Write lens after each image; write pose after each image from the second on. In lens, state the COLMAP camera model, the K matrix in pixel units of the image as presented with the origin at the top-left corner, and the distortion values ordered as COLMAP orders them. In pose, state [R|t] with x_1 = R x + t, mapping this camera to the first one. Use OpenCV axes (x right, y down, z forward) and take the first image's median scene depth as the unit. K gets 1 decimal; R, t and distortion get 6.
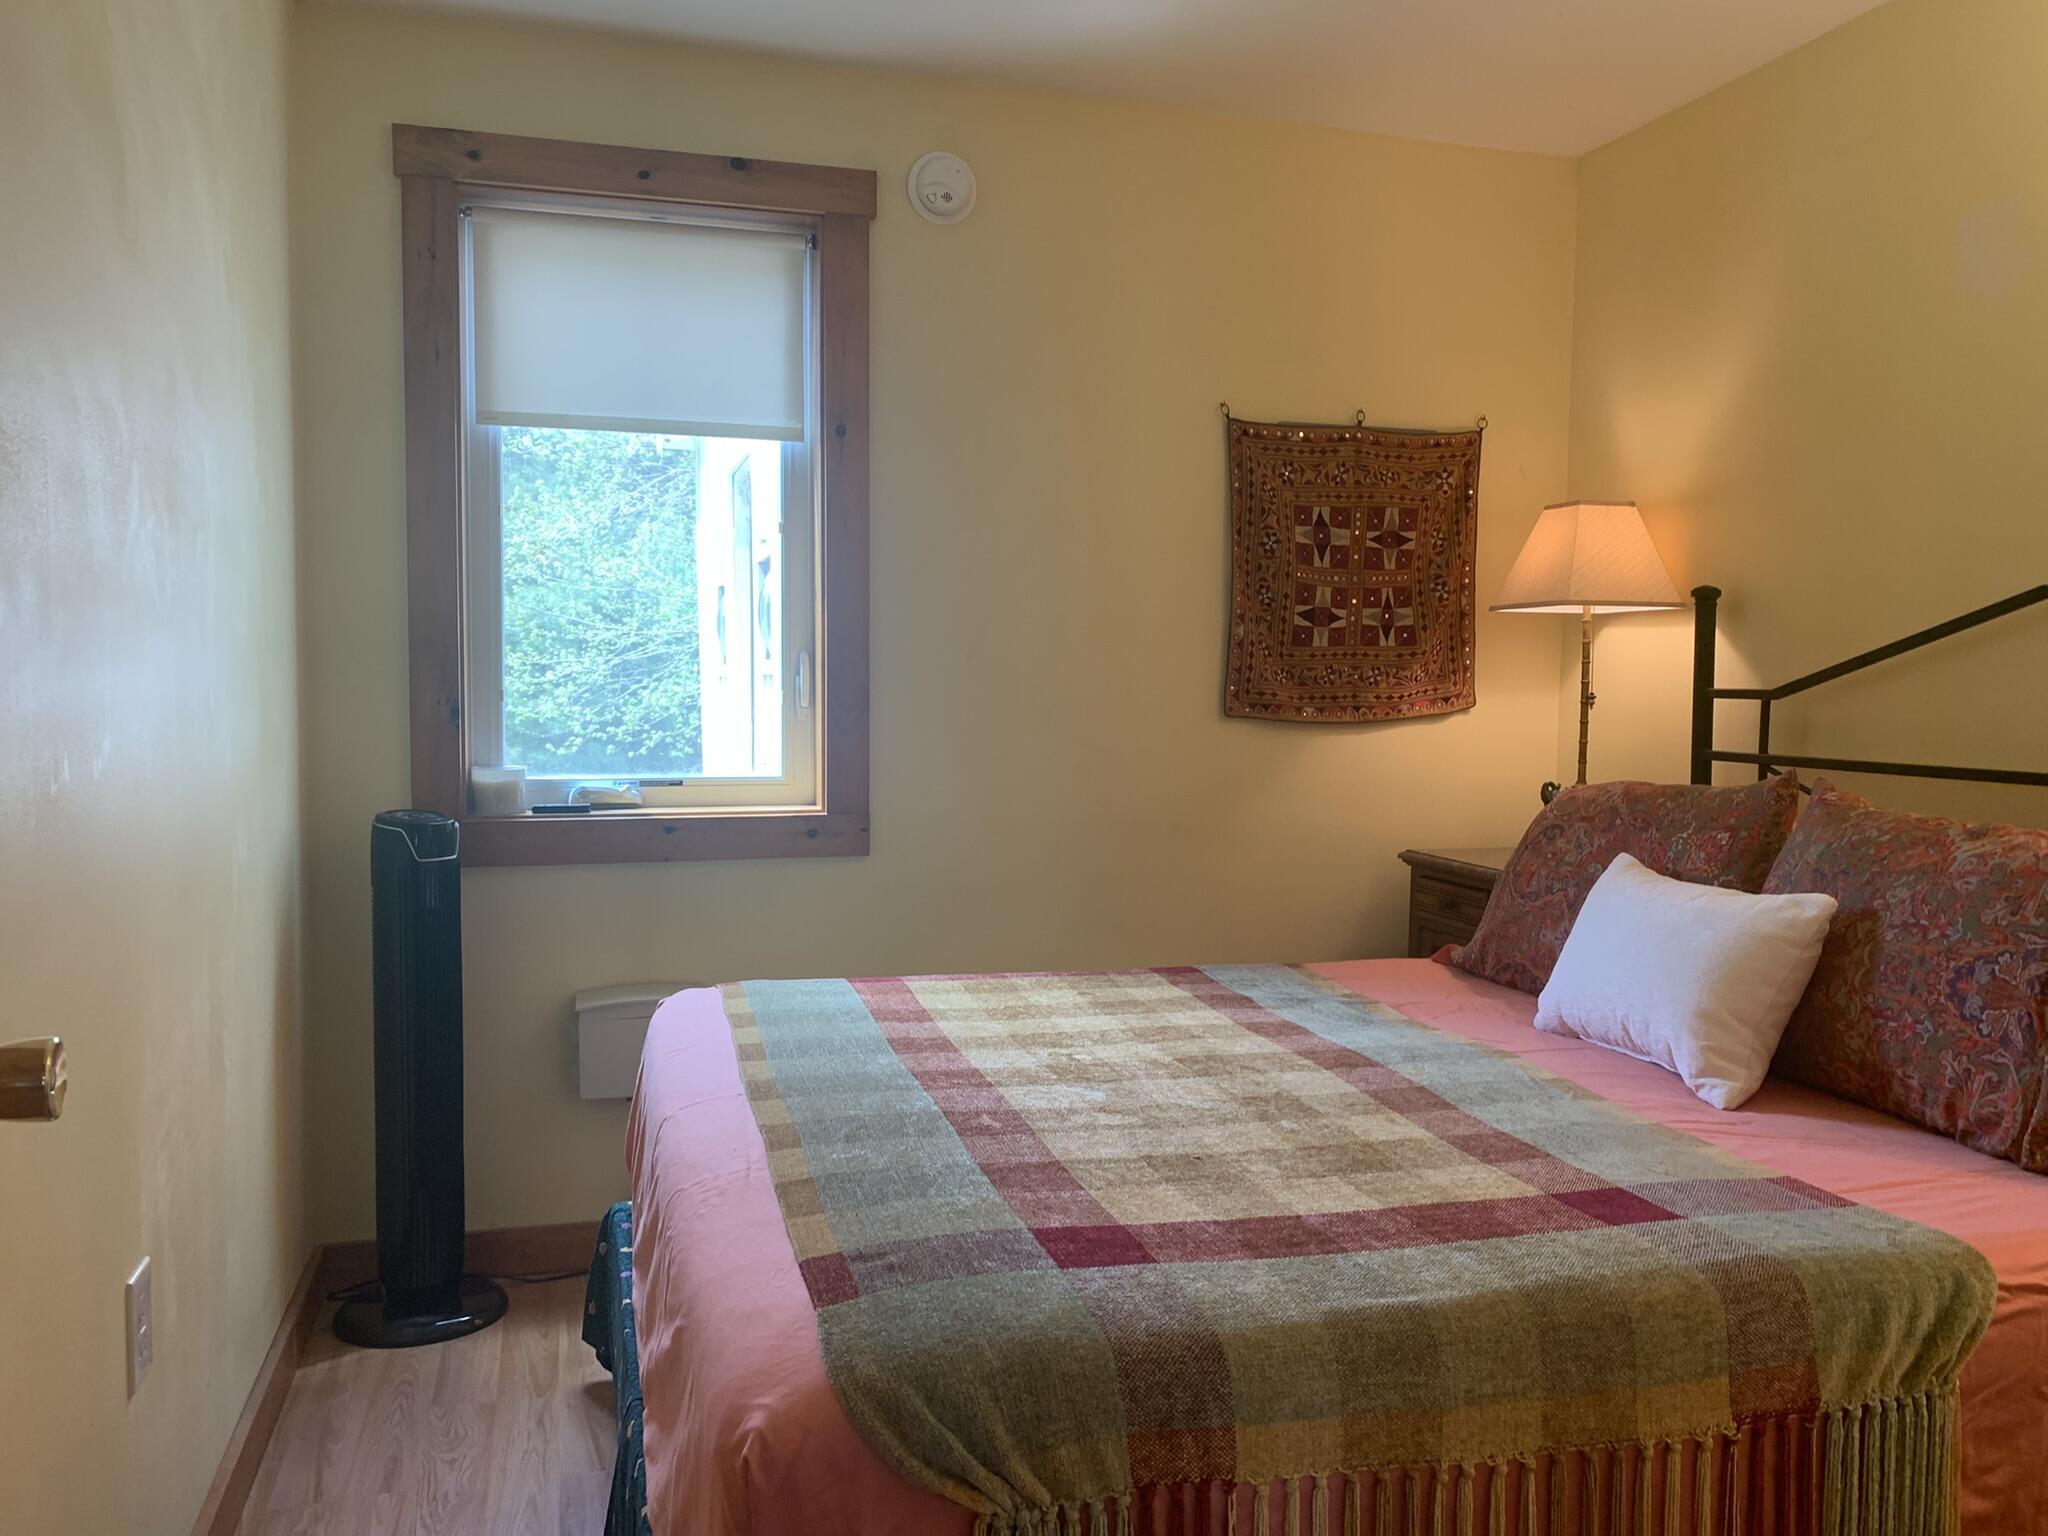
lens RADIAL K [[1594.8, 0, 1021.1], [0, 1594.8, 758.0], [0, 0, 1]] dist [0.056143, -0.086554]
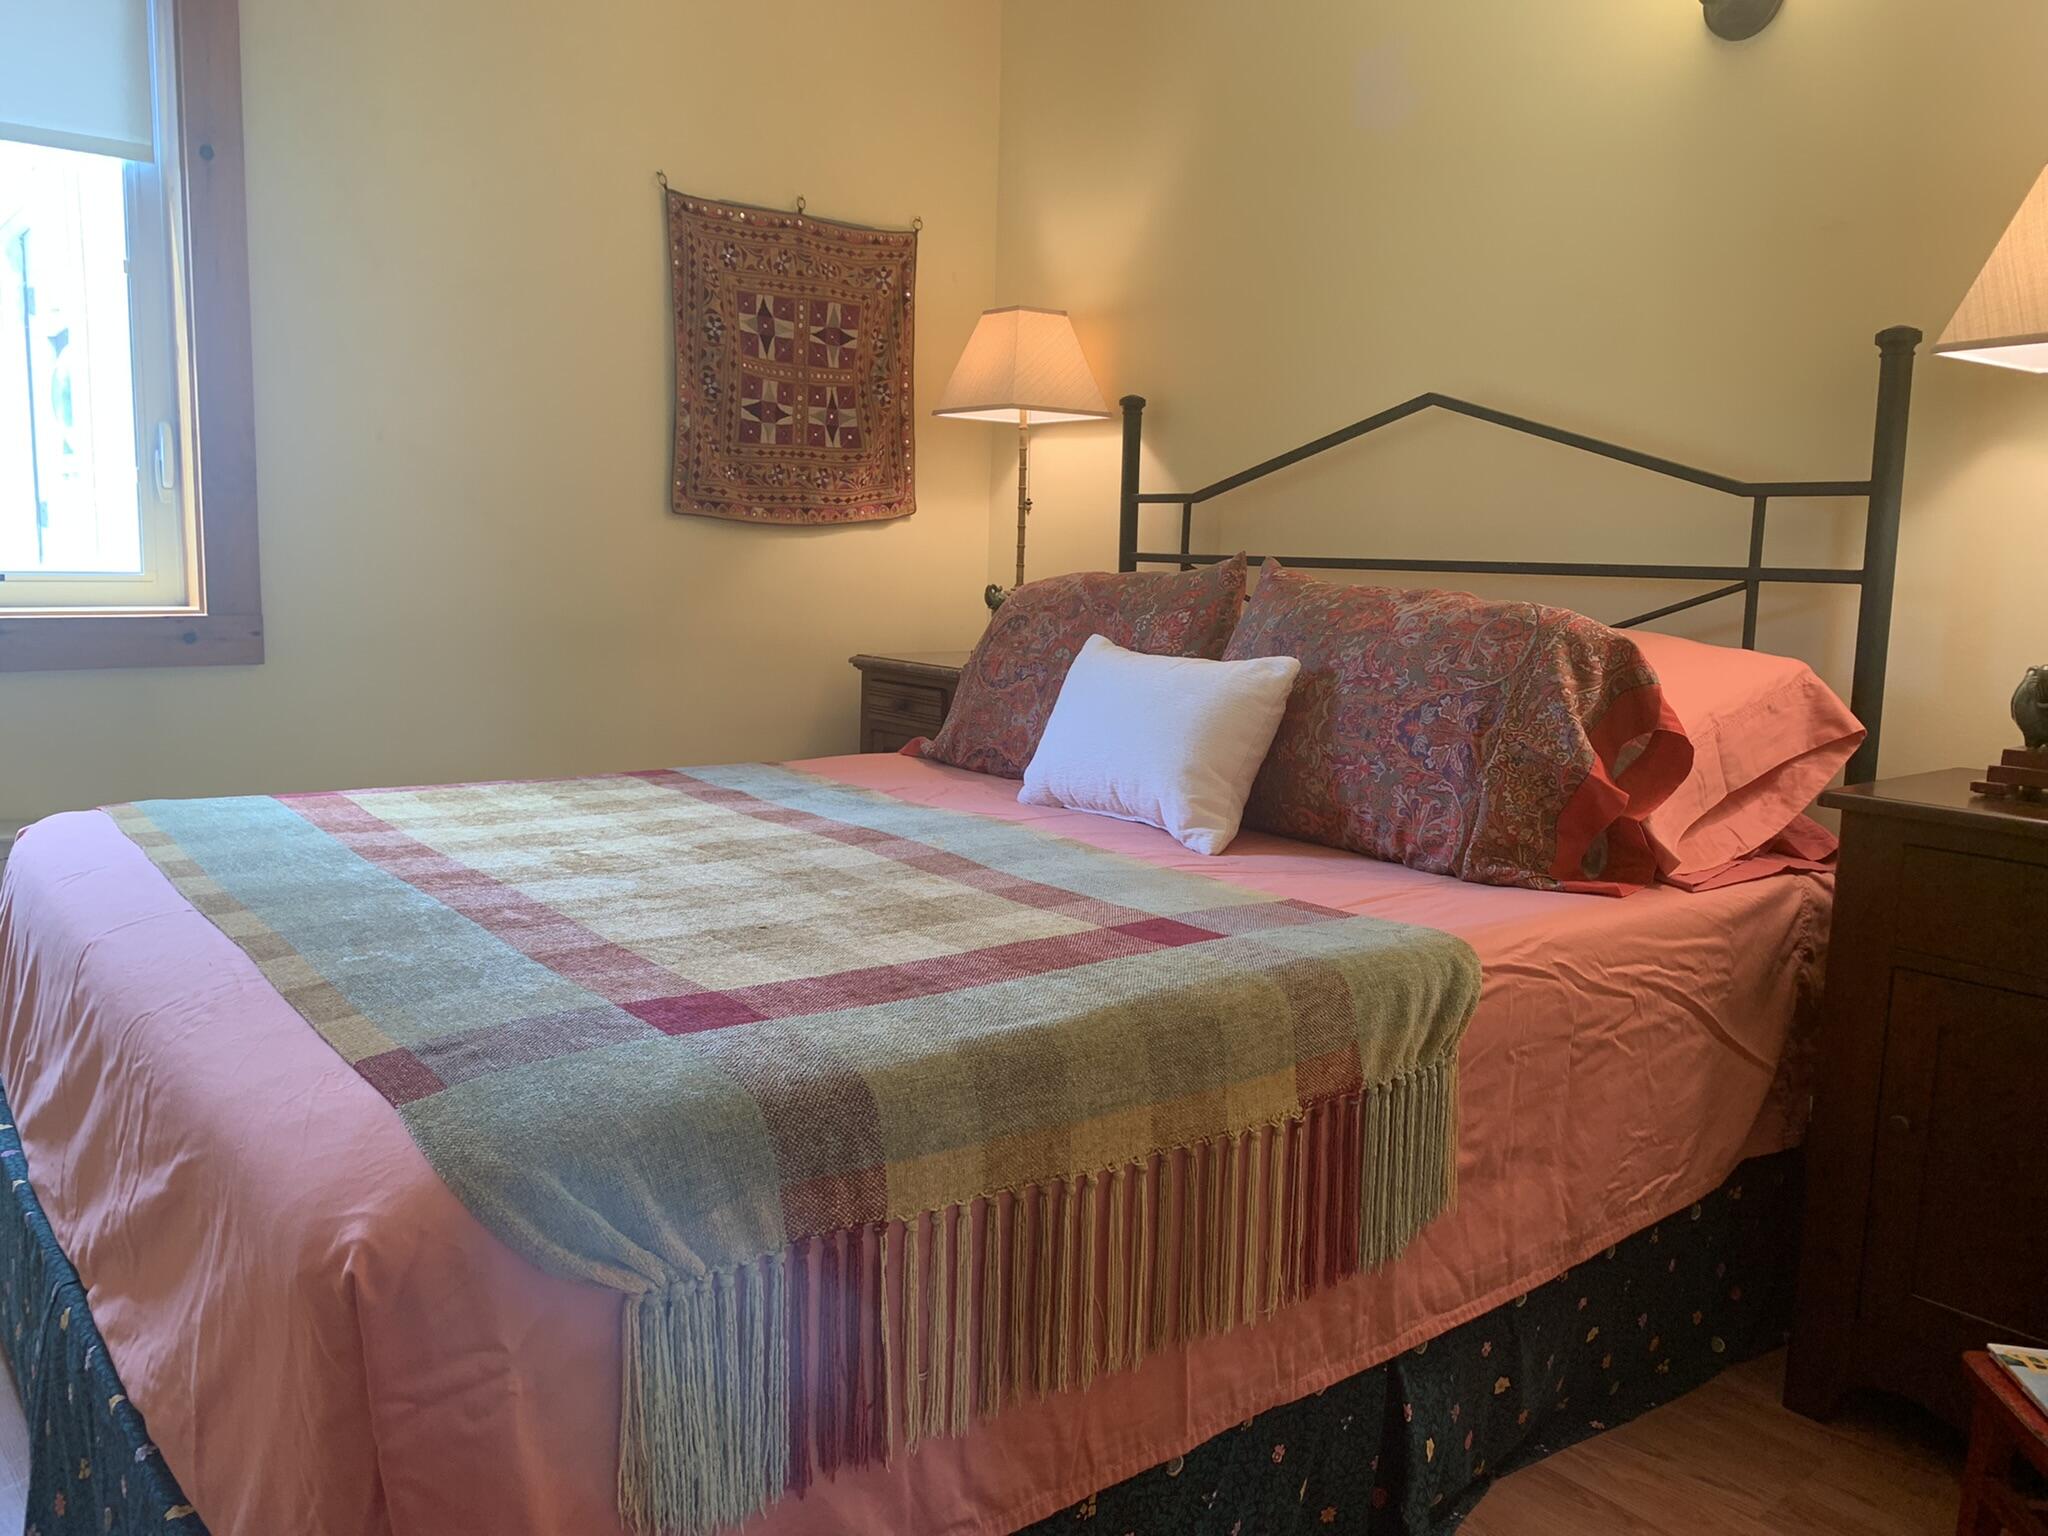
lens RADIAL K [[1594.8, 0, 1021.1], [0, 1594.8, 758.0], [0, 0, 1]] dist [0.056143, -0.086554]
pose [[0.919014, -0.039264, 0.392264, -0.097731], [0.004711, 0.996050, 0.088664, 0.057268], [-0.394196, -0.079635, 0.915569, 0.073661]]
